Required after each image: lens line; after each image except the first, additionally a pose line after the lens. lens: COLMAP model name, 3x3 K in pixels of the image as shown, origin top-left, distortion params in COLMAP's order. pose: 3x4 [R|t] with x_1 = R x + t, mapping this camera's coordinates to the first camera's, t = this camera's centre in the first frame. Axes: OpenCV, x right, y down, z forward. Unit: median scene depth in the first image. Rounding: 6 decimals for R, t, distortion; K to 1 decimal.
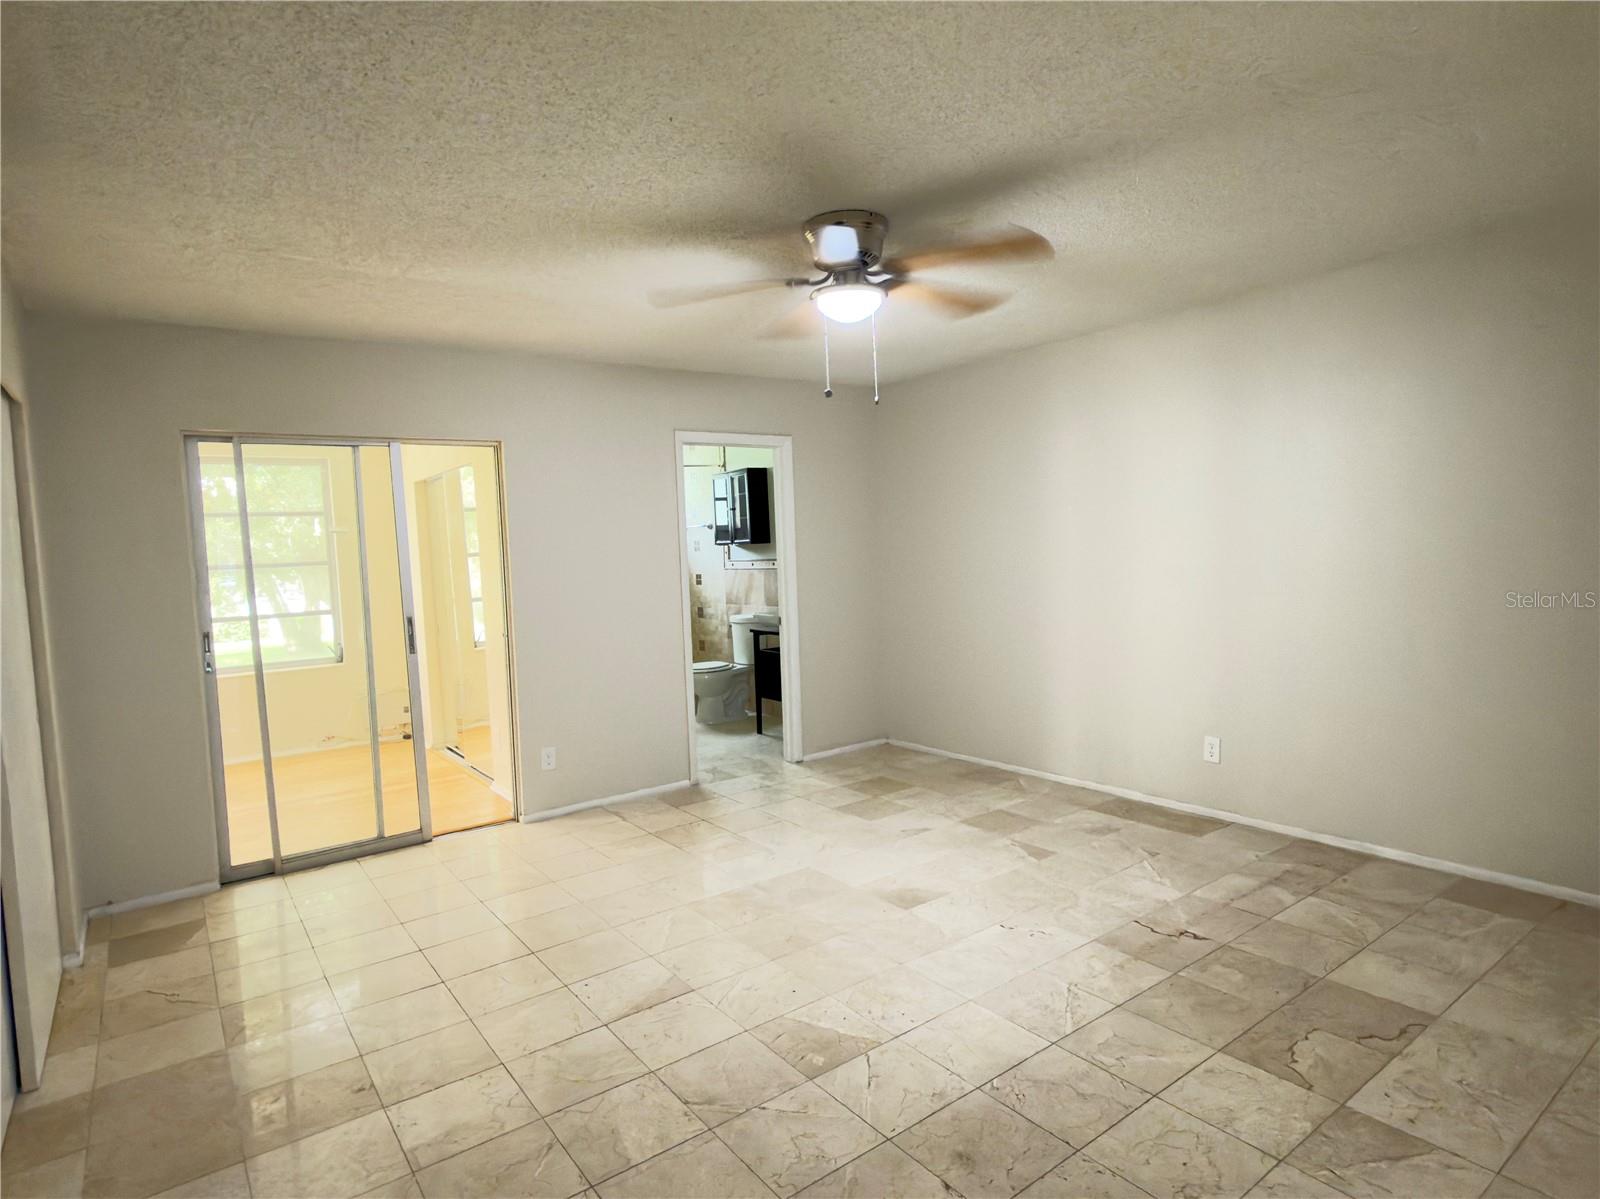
lens RADIAL K [[887.4, 0, 806.1], [0, 887.4, 600.5], [0, 0, 1]] dist [-0.000163, -0.000002]
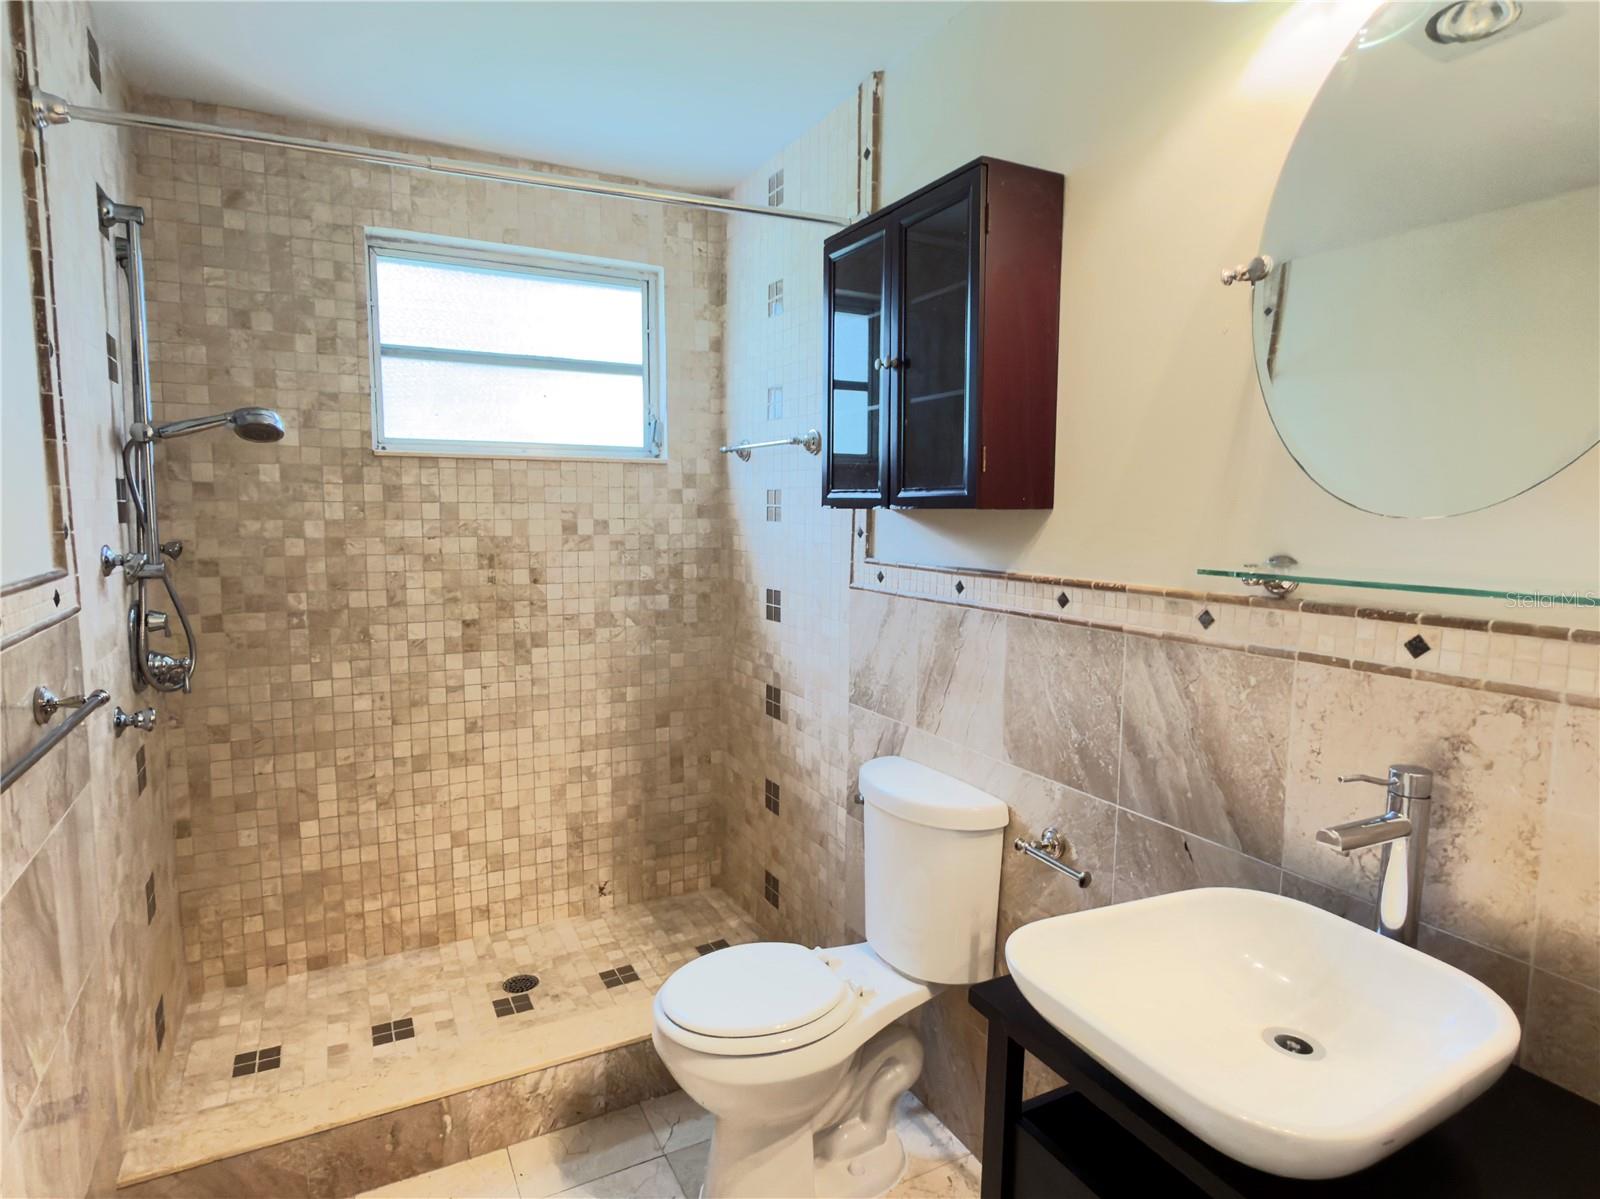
lens RADIAL K [[887.4, 0, 797.1], [0, 887.4, 598.0], [0, 0, 1]] dist [-0.000163, -0.000002]
pose [[0.988768, 0.055835, -0.138639, -0.067936], [-0.049683, 0.997637, 0.047452, -0.044996], [0.140961, -0.040031, 0.989206, 0.700518]]
